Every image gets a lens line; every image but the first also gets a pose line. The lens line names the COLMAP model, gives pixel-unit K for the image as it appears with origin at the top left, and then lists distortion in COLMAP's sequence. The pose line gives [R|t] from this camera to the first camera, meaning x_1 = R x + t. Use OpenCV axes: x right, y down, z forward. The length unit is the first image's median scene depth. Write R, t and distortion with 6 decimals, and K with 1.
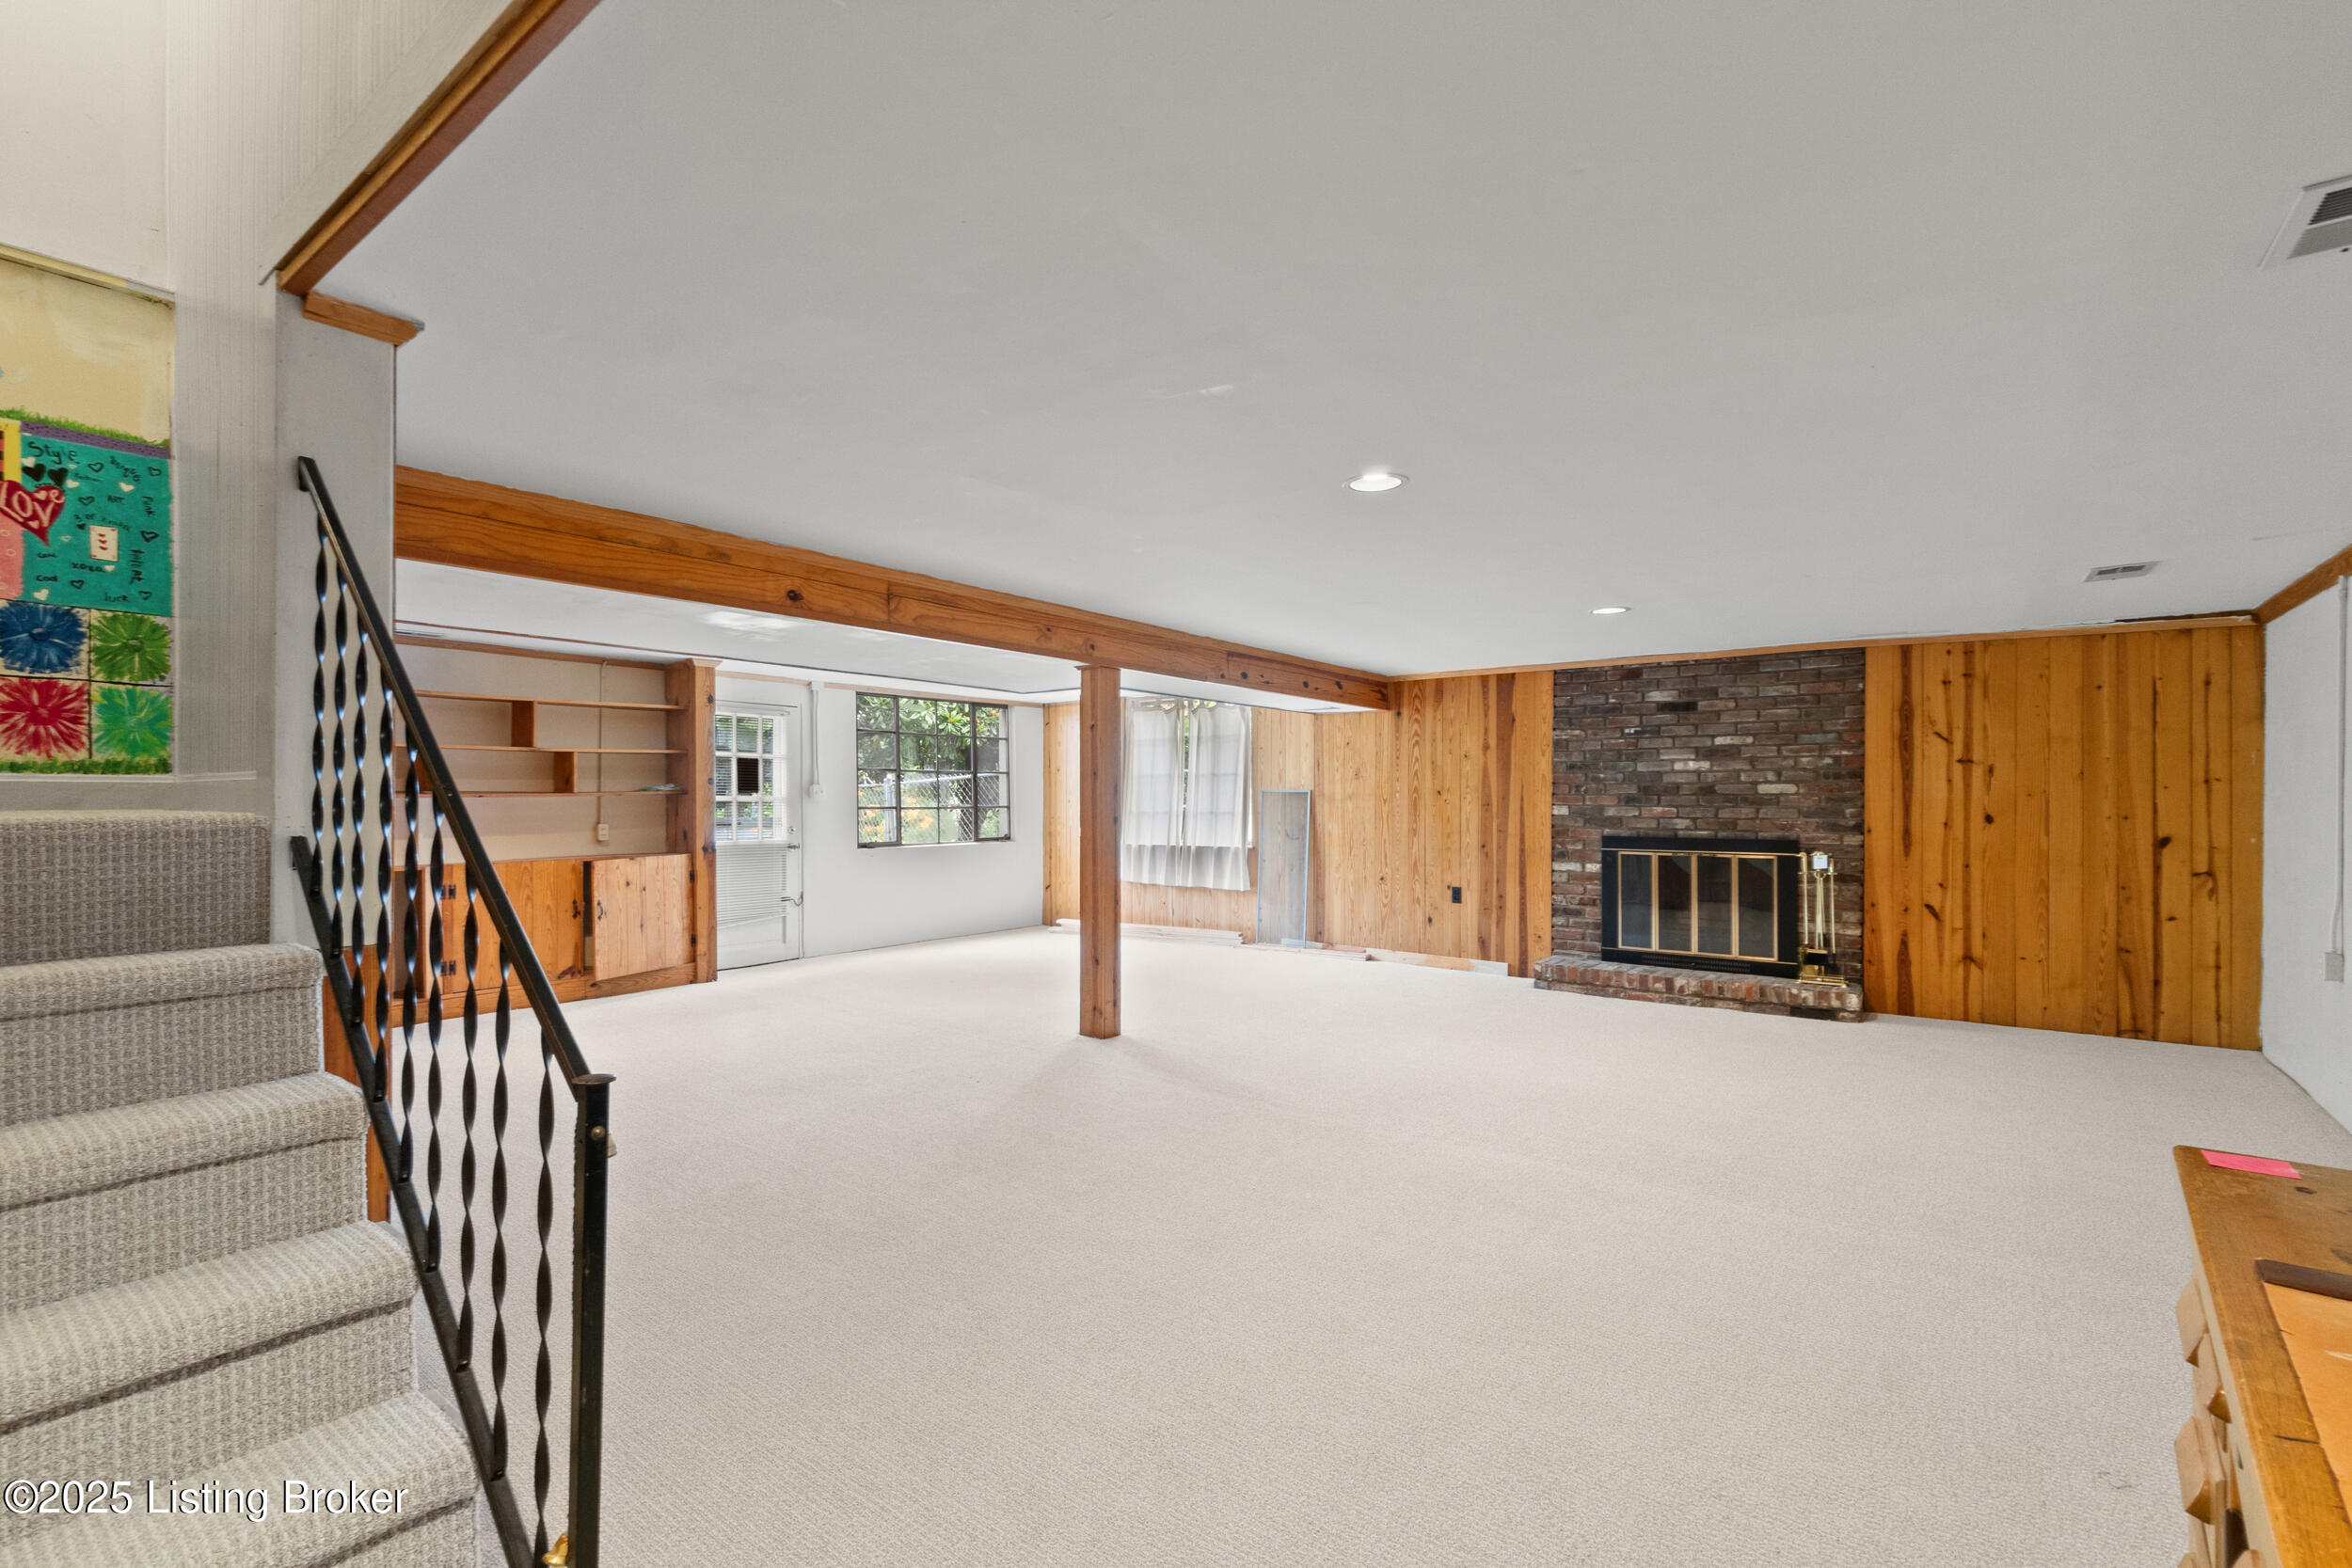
lens RADIAL K [[1029.0, 0, 1192.4], [0, 1029.0, 793.8], [0, 0, 1]] dist [-0.007036, 0.002483]
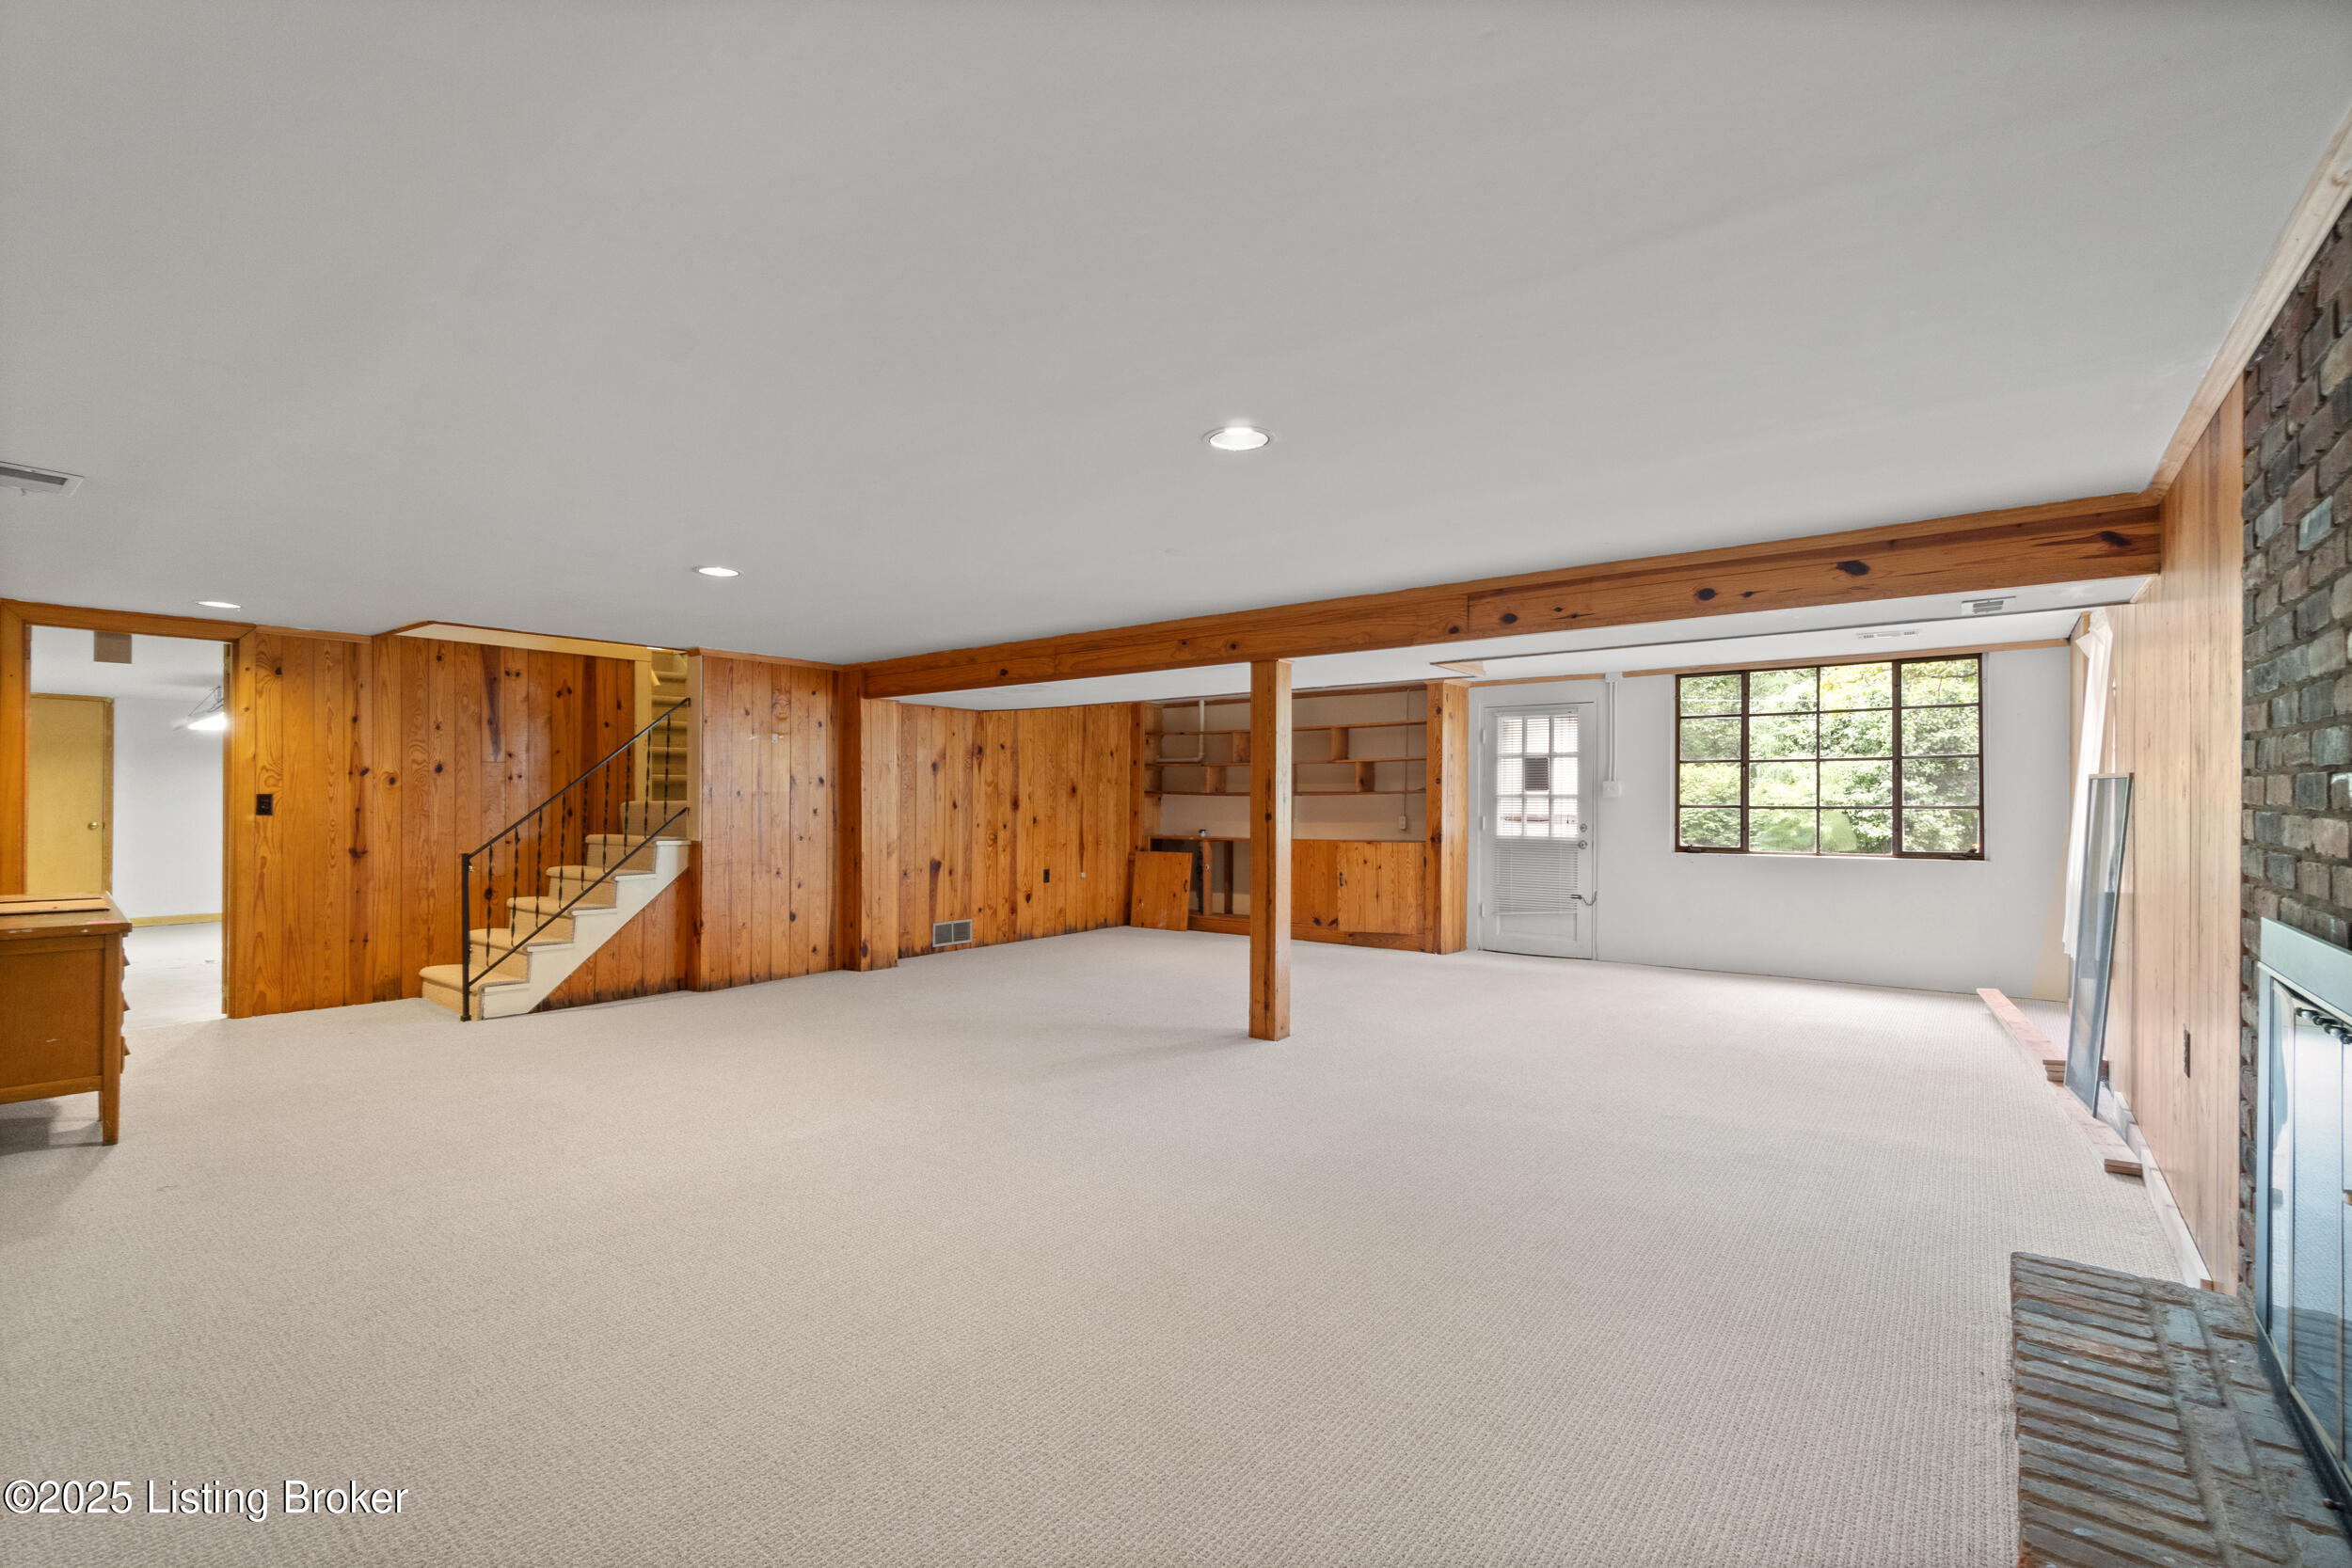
lens RADIAL K [[1029.0, 0, 1185.8], [0, 1029.0, 797.1], [0, 0, 1]] dist [-0.007036, 0.002483]
pose [[-0.014330, -0.000102, -0.999897, 0.711277], [0.006668, 0.999978, -0.000198, 0.004265], [0.999875, -0.006670, -0.014329, 0.752925]]
